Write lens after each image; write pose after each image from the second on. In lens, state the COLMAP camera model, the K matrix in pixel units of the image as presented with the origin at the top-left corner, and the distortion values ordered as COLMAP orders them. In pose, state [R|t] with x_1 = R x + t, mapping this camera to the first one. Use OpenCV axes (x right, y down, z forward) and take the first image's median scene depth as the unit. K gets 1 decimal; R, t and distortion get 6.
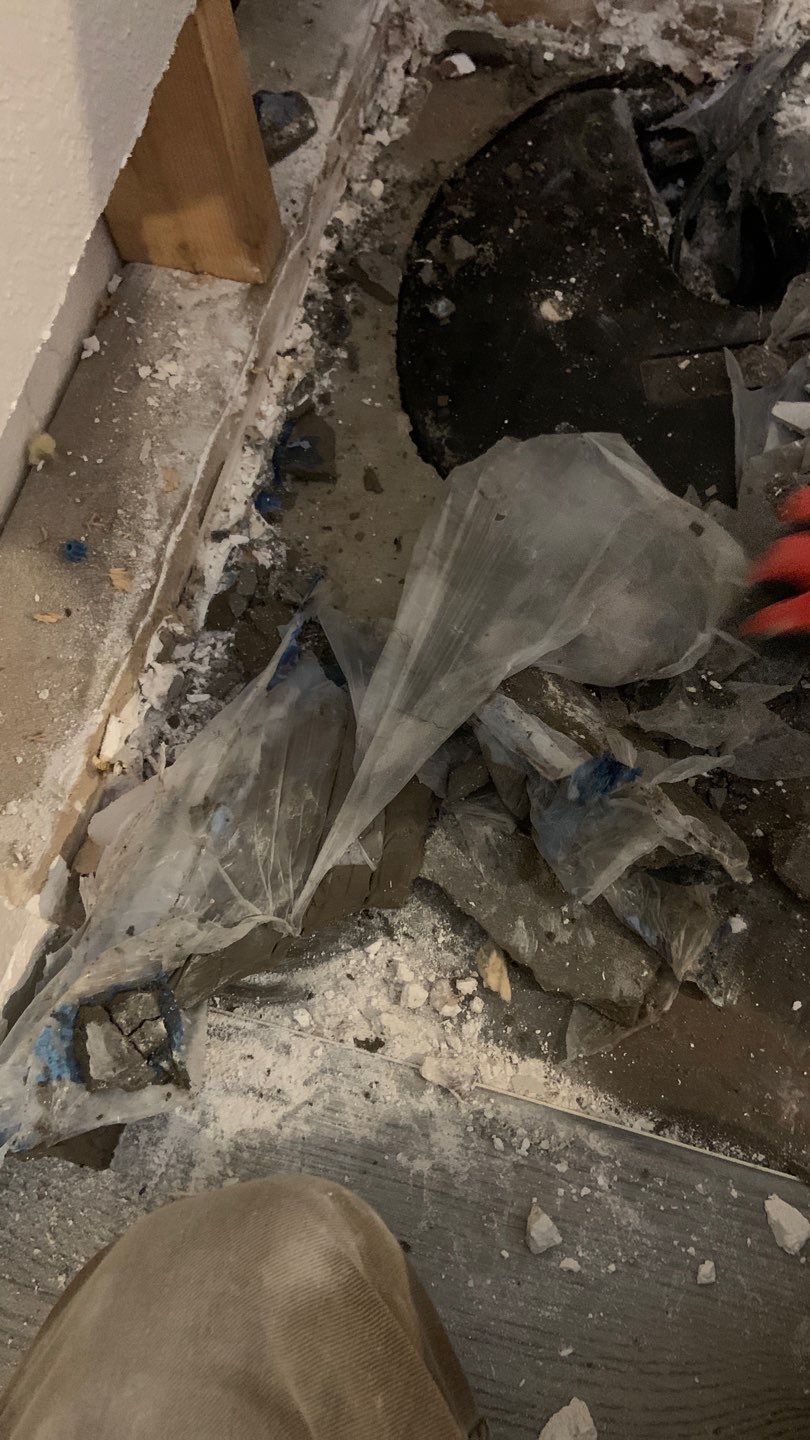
lens RADIAL K [[1103.6, 0, 404.2], [0, 1103.6, 693.9], [0, 0, 1]] dist [0.144088, -0.196620]
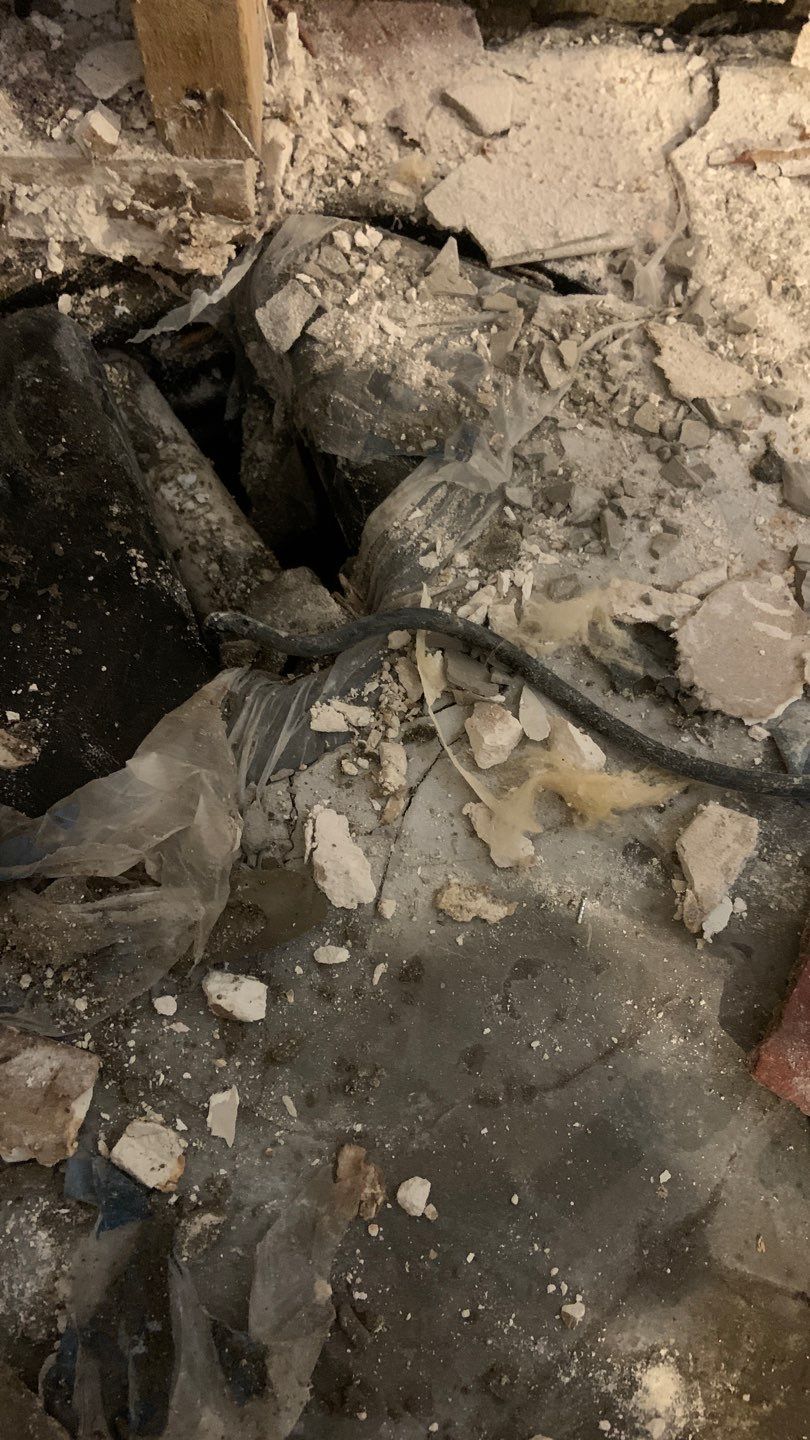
lens RADIAL K [[1103.6, 0, 404.2], [0, 1103.6, 693.9], [0, 0, 1]] dist [0.144088, -0.196620]
pose [[0.958634, -0.215093, 0.186430, 0.210588], [0.195751, 0.973672, 0.116808, -0.361576], [-0.206646, -0.075482, 0.975500, 0.327239]]
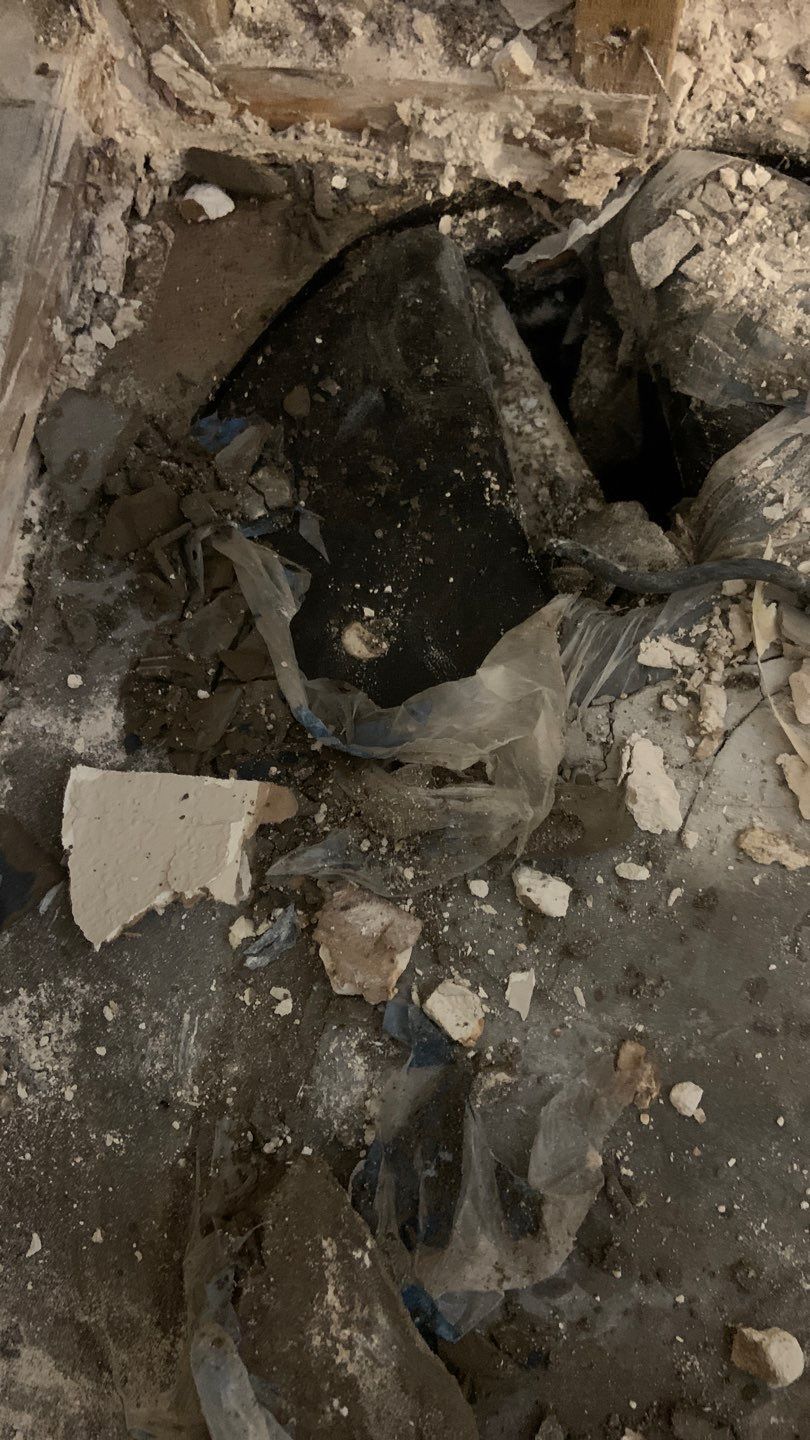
lens RADIAL K [[1103.6, 0, 404.2], [0, 1103.6, 693.9], [0, 0, 1]] dist [0.144088, -0.196620]
pose [[0.996256, -0.086367, 0.003905, 0.138972], [0.084320, 0.980636, 0.176757, -0.386560], [-0.019095, -0.175766, 0.984247, 0.295049]]
